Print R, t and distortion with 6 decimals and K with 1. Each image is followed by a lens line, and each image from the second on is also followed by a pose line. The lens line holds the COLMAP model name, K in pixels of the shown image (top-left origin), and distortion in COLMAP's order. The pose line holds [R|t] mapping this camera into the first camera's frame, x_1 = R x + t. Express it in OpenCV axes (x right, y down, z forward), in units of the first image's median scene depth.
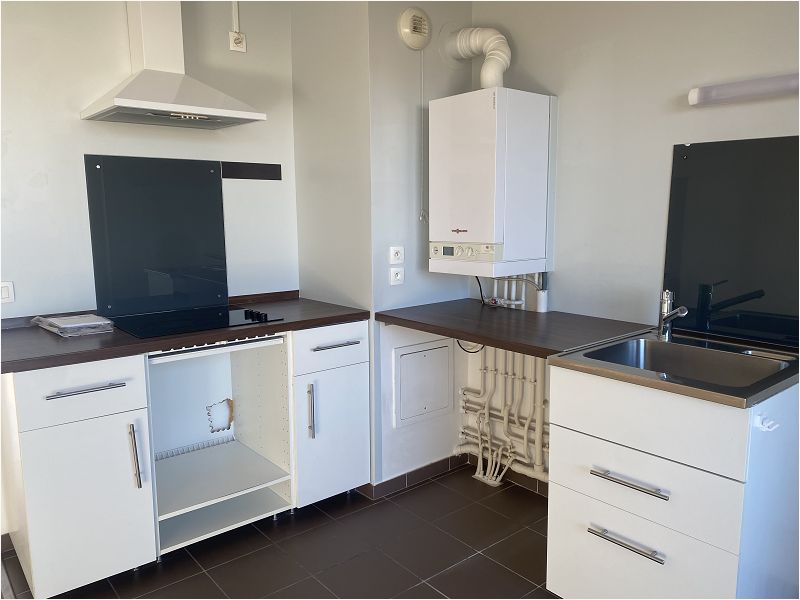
lens RADIAL K [[604.9, 0, 404.1], [0, 604.9, 302.9], [0, 0, 1]] dist [0.035034, -0.064703]
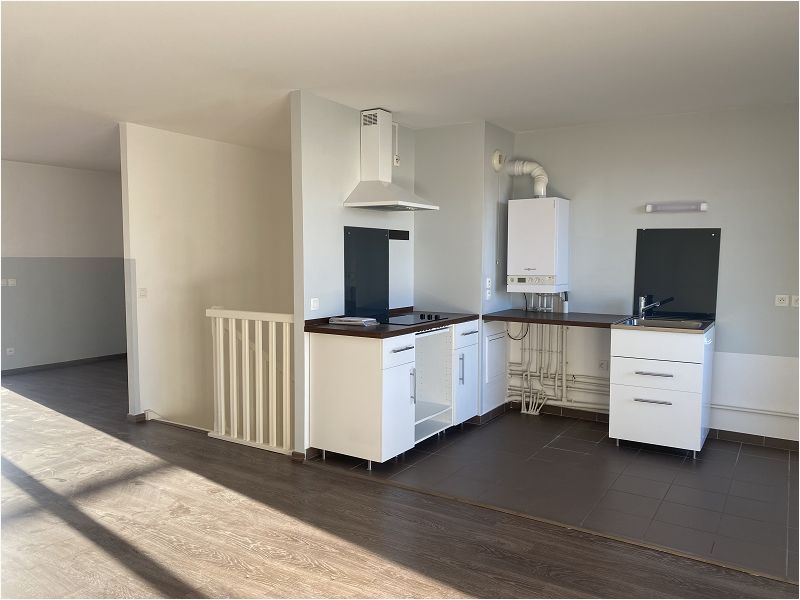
lens RADIAL K [[604.9, 0, 404.1], [0, 604.9, 302.9], [0, 0, 1]] dist [0.035034, -0.064703]
pose [[0.956773, -0.016835, 0.290347, -0.780995], [0.038367, 0.996904, -0.068628, 0.092915], [-0.288293, 0.076802, 0.954457, -0.630350]]
